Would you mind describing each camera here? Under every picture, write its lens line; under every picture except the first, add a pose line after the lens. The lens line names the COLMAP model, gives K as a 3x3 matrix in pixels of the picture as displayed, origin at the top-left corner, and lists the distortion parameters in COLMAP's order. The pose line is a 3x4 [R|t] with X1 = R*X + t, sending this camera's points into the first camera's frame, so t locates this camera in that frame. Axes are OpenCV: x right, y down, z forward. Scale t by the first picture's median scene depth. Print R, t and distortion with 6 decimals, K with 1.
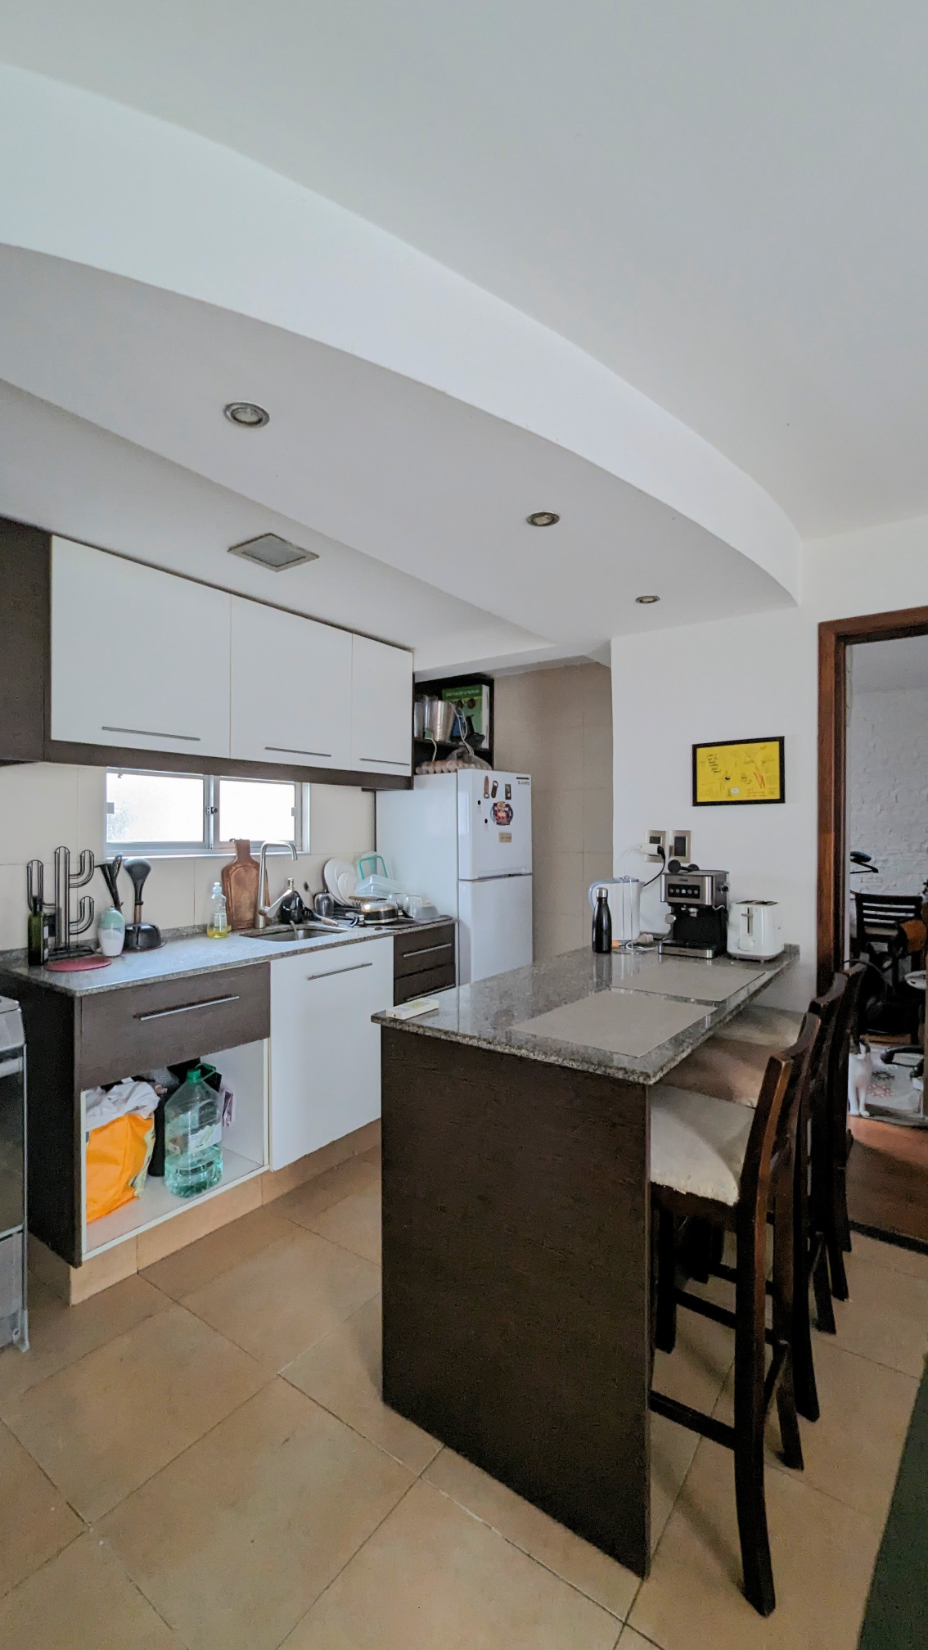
lens RADIAL K [[674.1, 0, 459.2], [0, 674.1, 835.8], [0, 0, 1]] dist [0.001396, -0.000258]
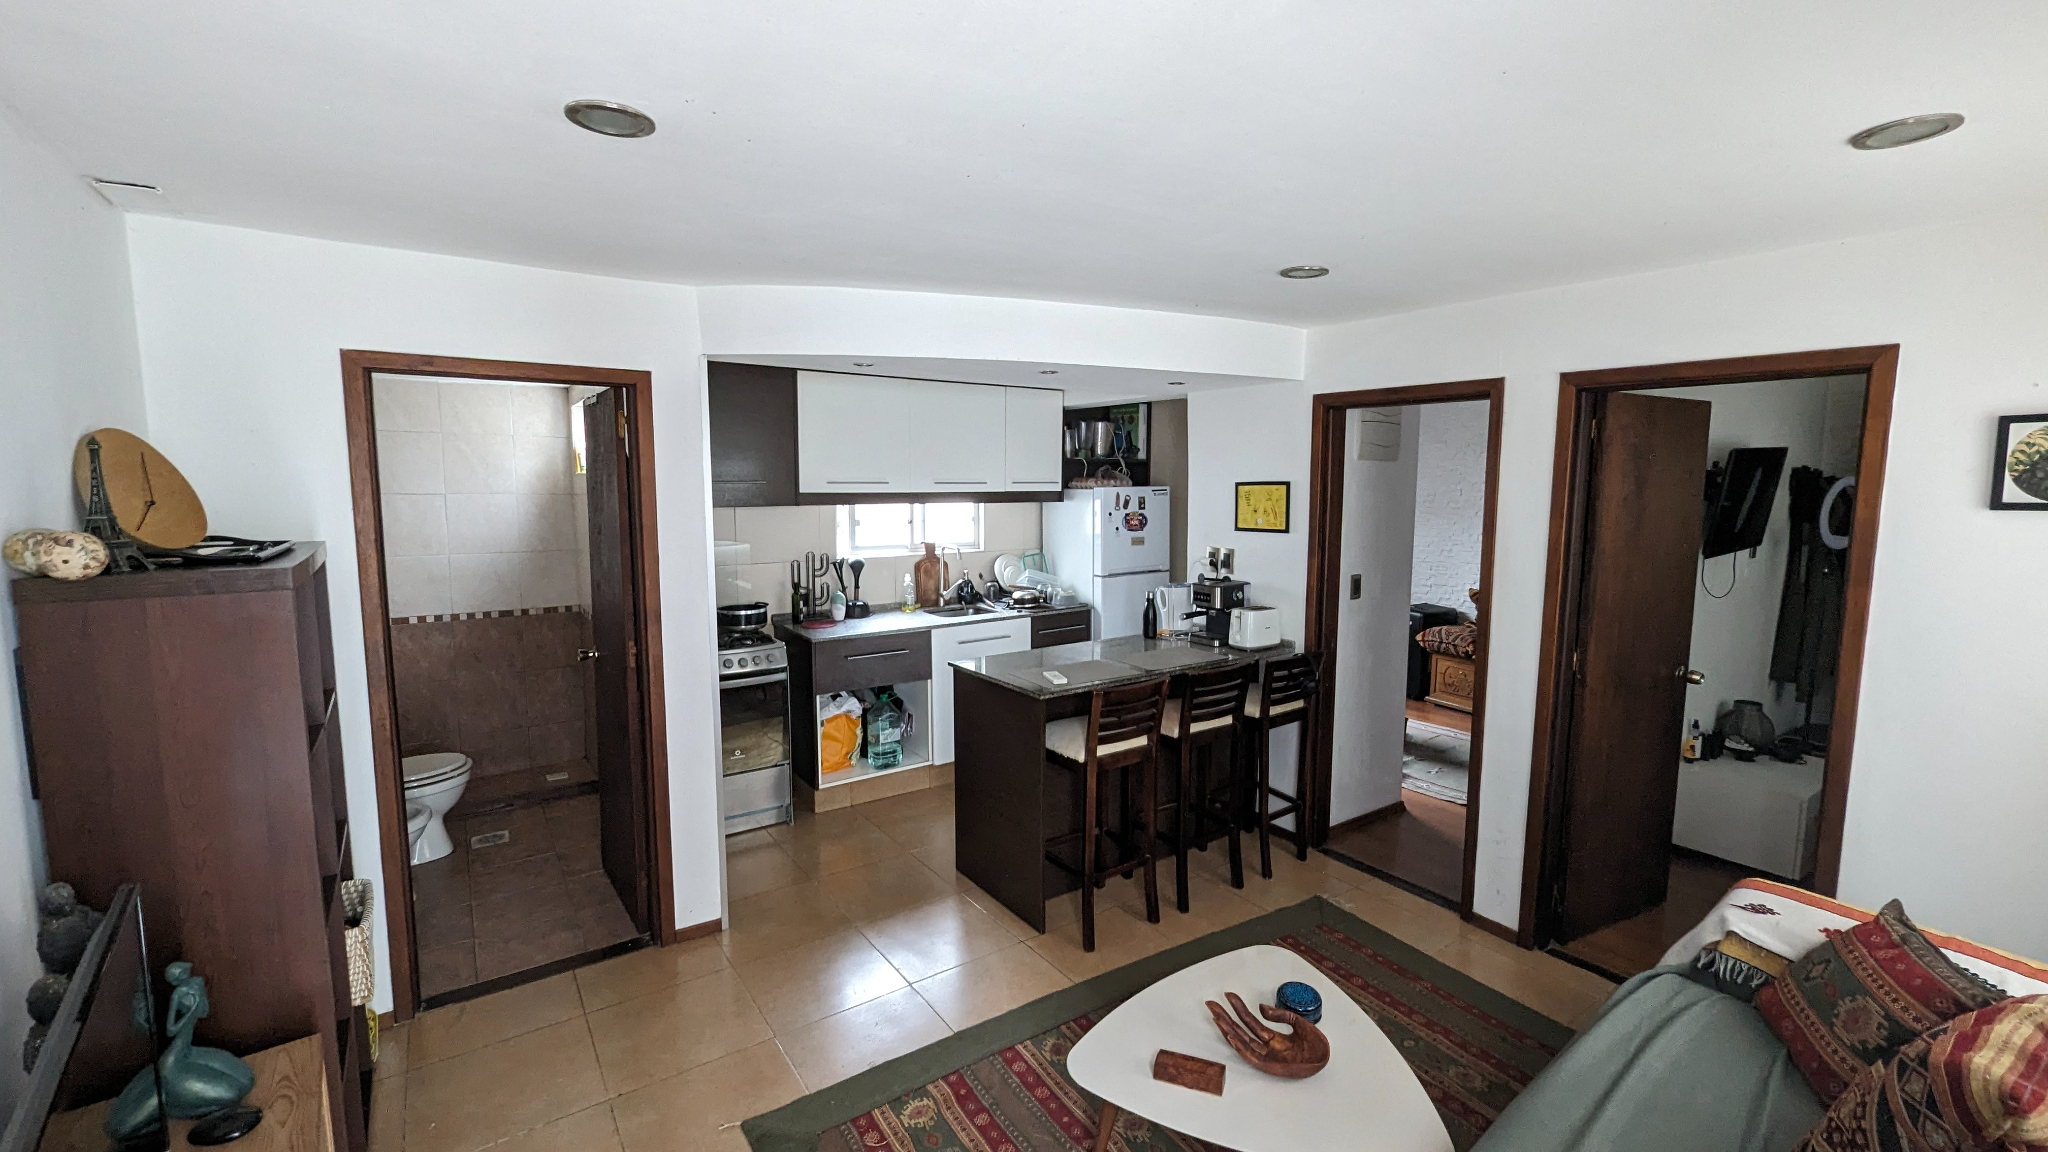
lens RADIAL K [[836.7, 0, 1028.8], [0, 836.7, 566.6], [0, 0, 1]] dist [0.001396, -0.000258]
pose [[0.943624, 0.035470, -0.329113, 0.541318], [-0.003254, 0.995188, 0.097928, -0.140554], [0.331002, -0.091336, 0.939199, -0.680352]]
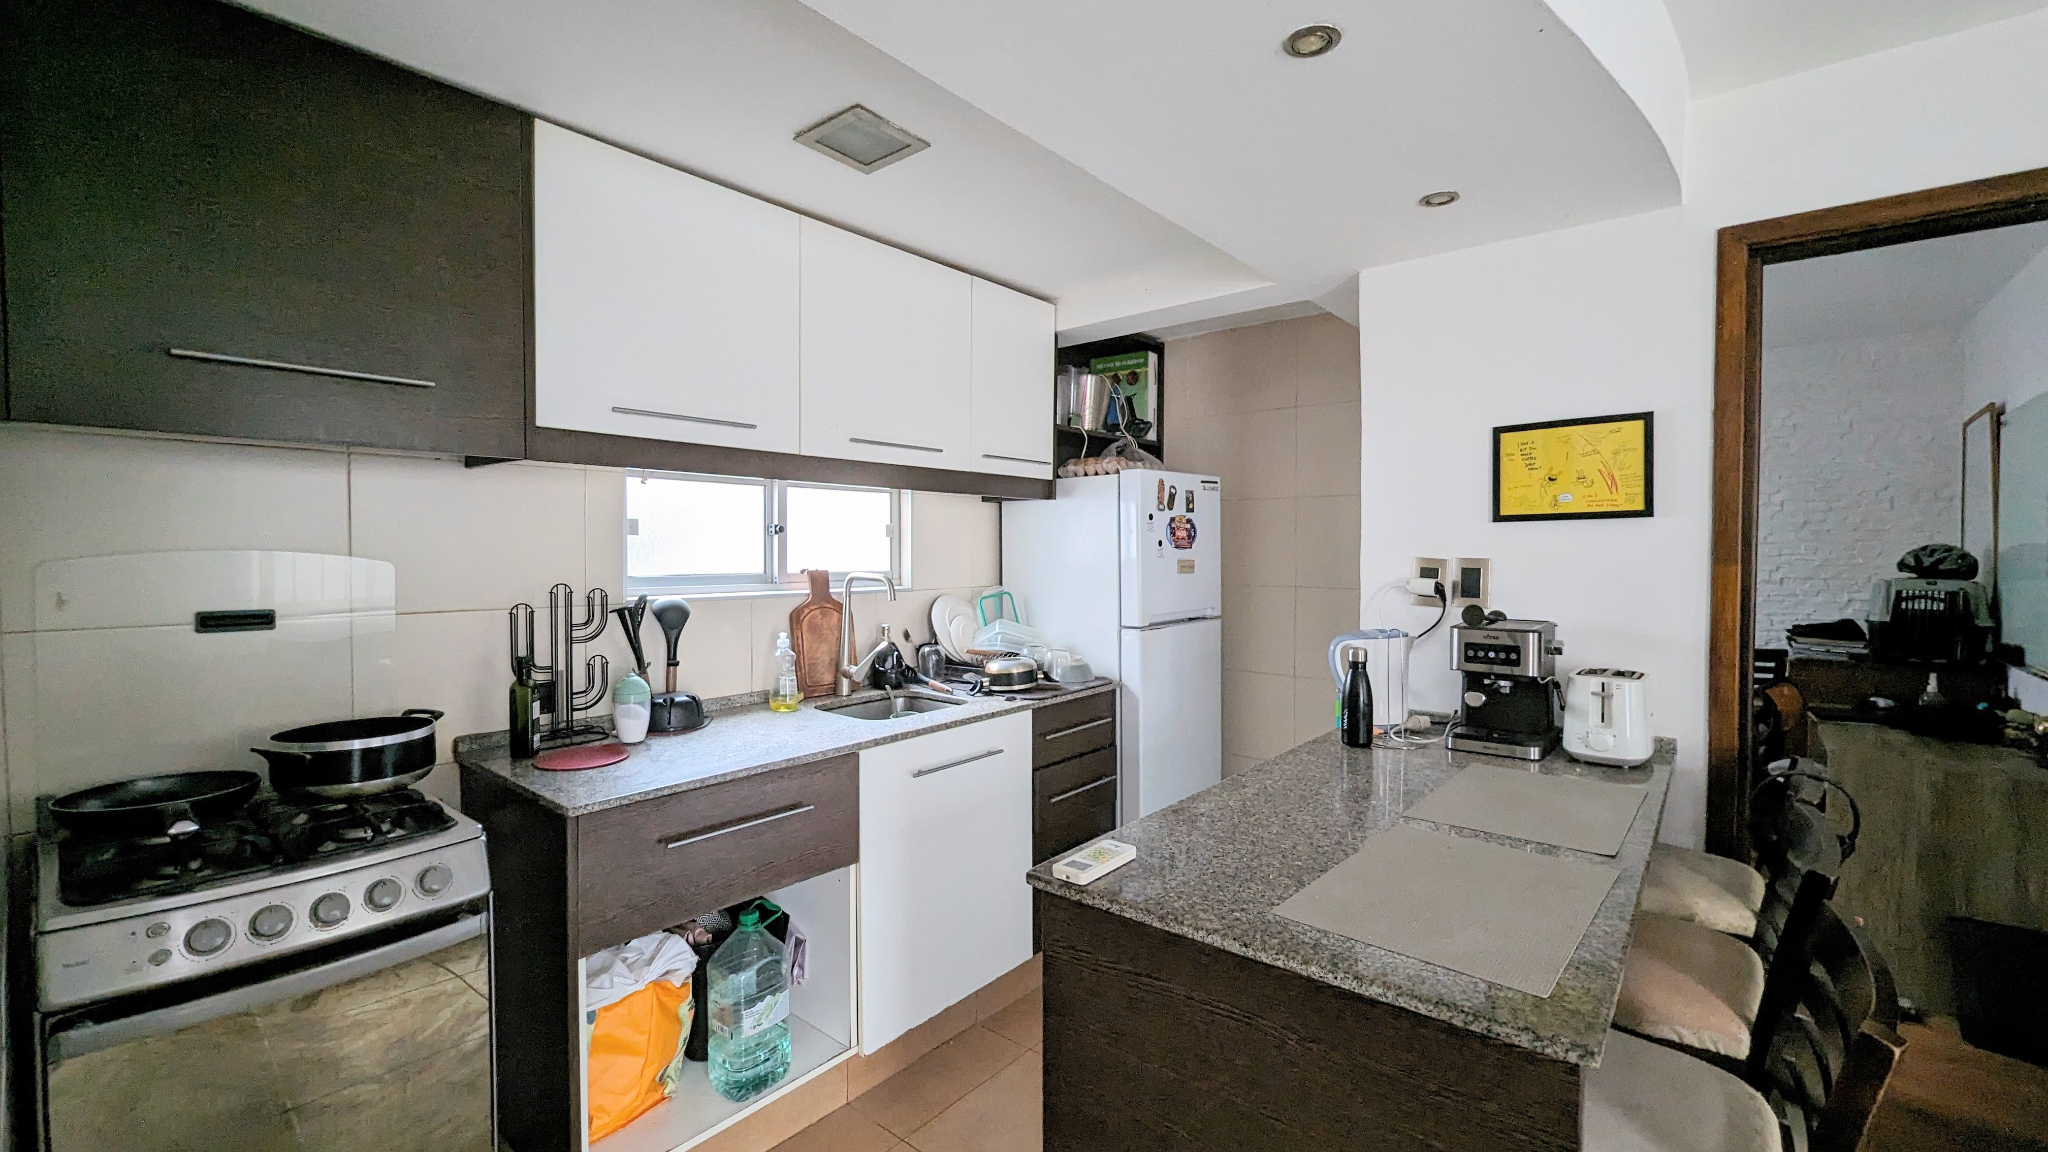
lens RADIAL K [[836.7, 0, 1031.5], [0, 836.7, 567.8], [0, 0, 1]] dist [0.001396, -0.000258]
pose [[0.997954, 0.000648, -0.063934, -0.052700], [0.000234, 0.999905, 0.013792, -0.011350], [0.063937, -0.013778, 0.997859, 0.171314]]
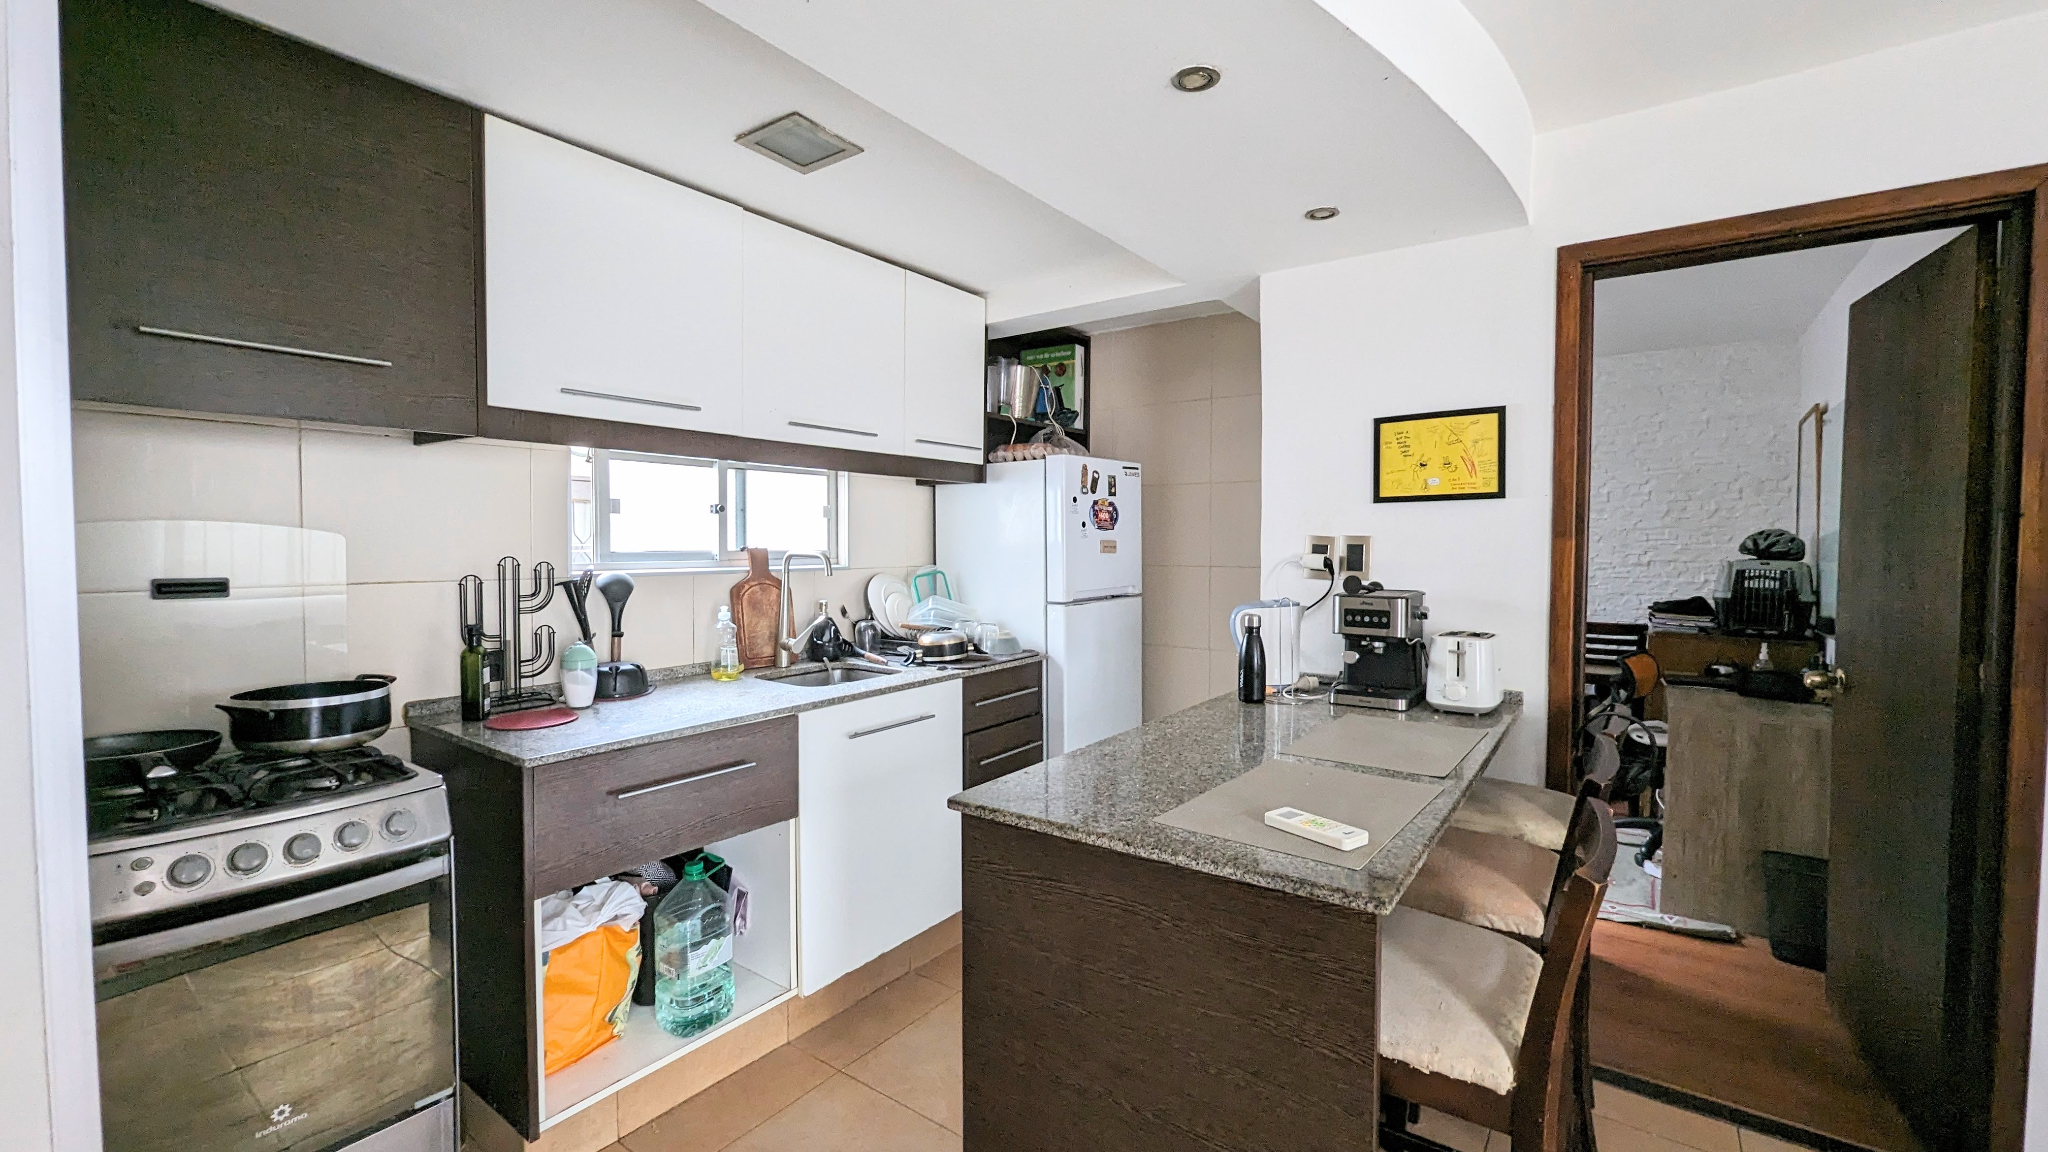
lens RADIAL K [[836.7, 0, 1029.4], [0, 836.7, 567.1], [0, 0, 1]] dist [0.001396, -0.000258]
pose [[0.999989, 0.001154, 0.004613, -0.034207], [-0.001261, 0.999728, 0.023300, 0.005553], [-0.004585, -0.023305, 0.999718, 0.097286]]
